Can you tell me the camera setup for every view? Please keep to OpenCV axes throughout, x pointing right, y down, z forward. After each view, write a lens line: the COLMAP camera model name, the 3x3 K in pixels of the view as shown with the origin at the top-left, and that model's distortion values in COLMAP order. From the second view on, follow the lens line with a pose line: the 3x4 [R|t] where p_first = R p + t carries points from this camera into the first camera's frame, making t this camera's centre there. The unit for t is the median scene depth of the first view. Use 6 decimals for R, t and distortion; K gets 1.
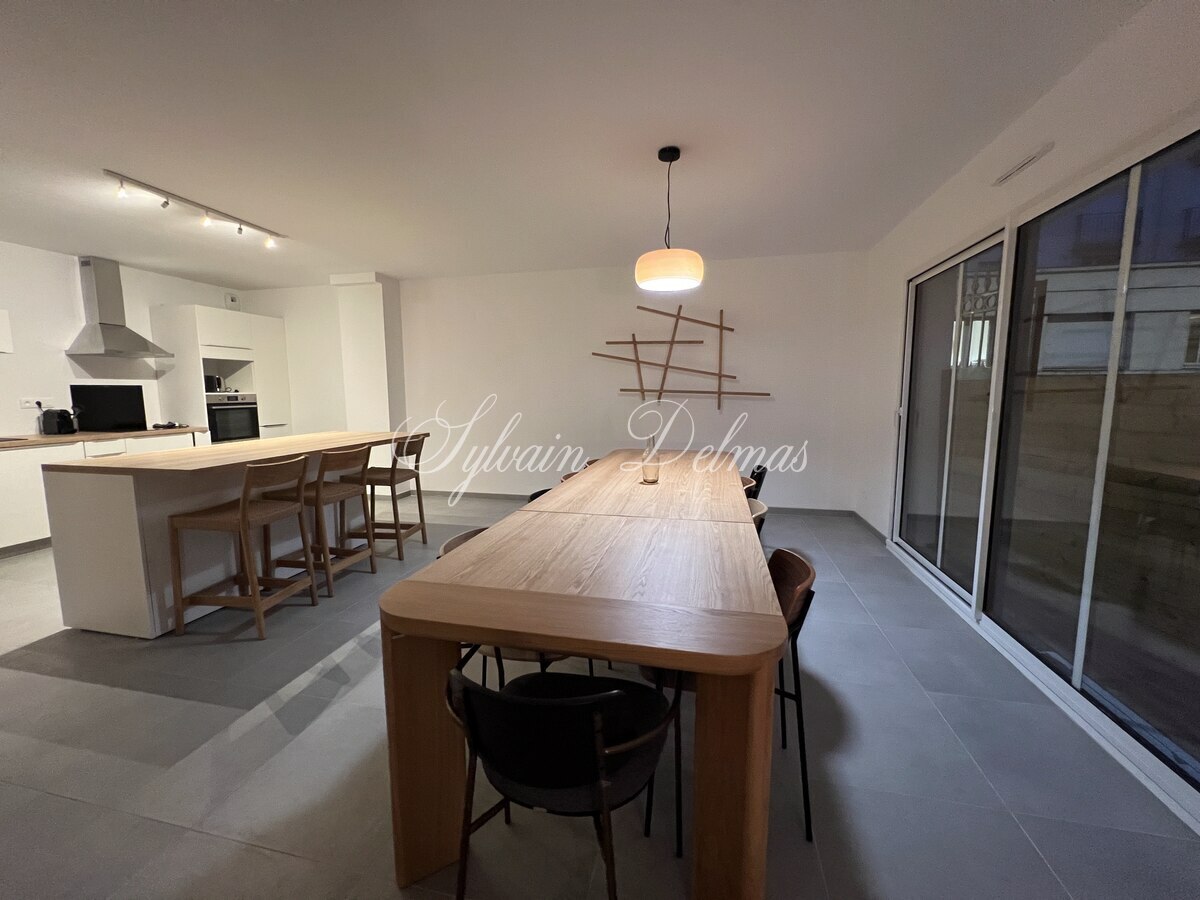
lens RADIAL K [[483.0, 0, 599.0], [0, 483.0, 445.5], [0, 0, 1]] dist [0.002186, 0.000146]
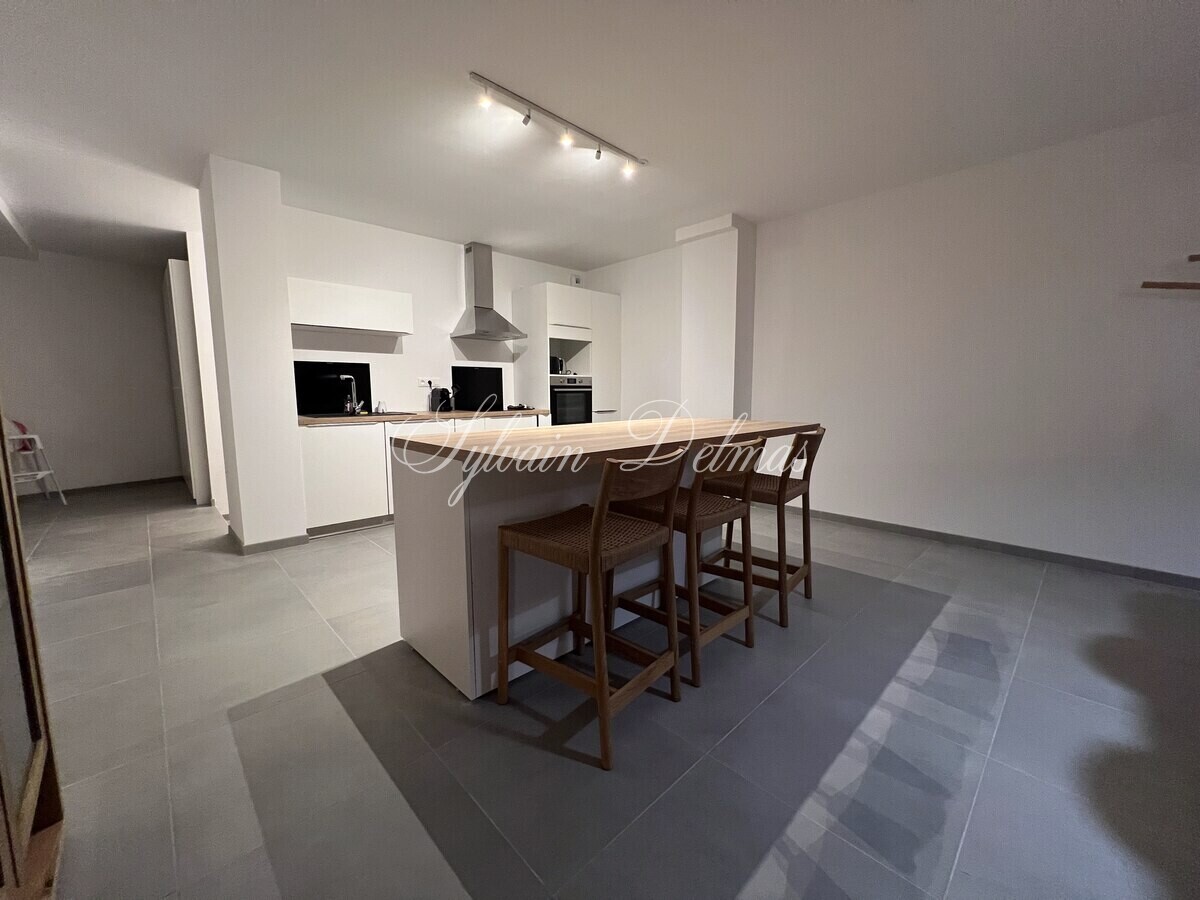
lens RADIAL K [[483.0, 0, 599.0], [0, 483.0, 445.5], [0, 0, 1]] dist [0.002186, 0.000146]
pose [[0.839017, 0.064041, -0.540323, -0.223736], [-0.063098, 0.997801, 0.020285, 0.007497], [0.540434, 0.017074, 0.841213, 0.271958]]
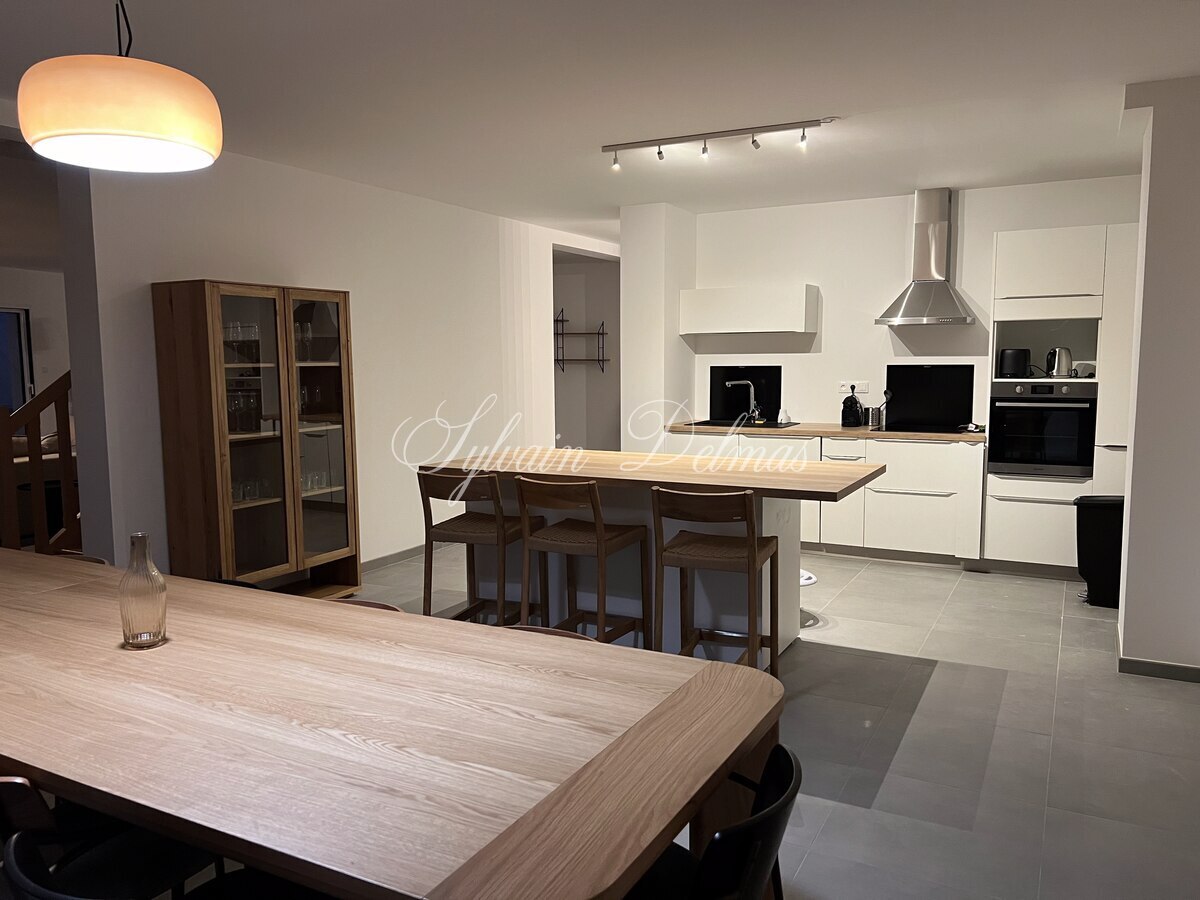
lens RADIAL K [[908.1, 0, 604.0], [0, 908.1, 454.0], [0, 0, 1]] dist [0.056213, -0.057921]
pose [[-0.260905, 0.111655, -0.958886, 0.445161], [-0.101929, 0.984550, 0.142378, -0.141819], [0.959968, 0.134886, -0.245494, 0.909182]]
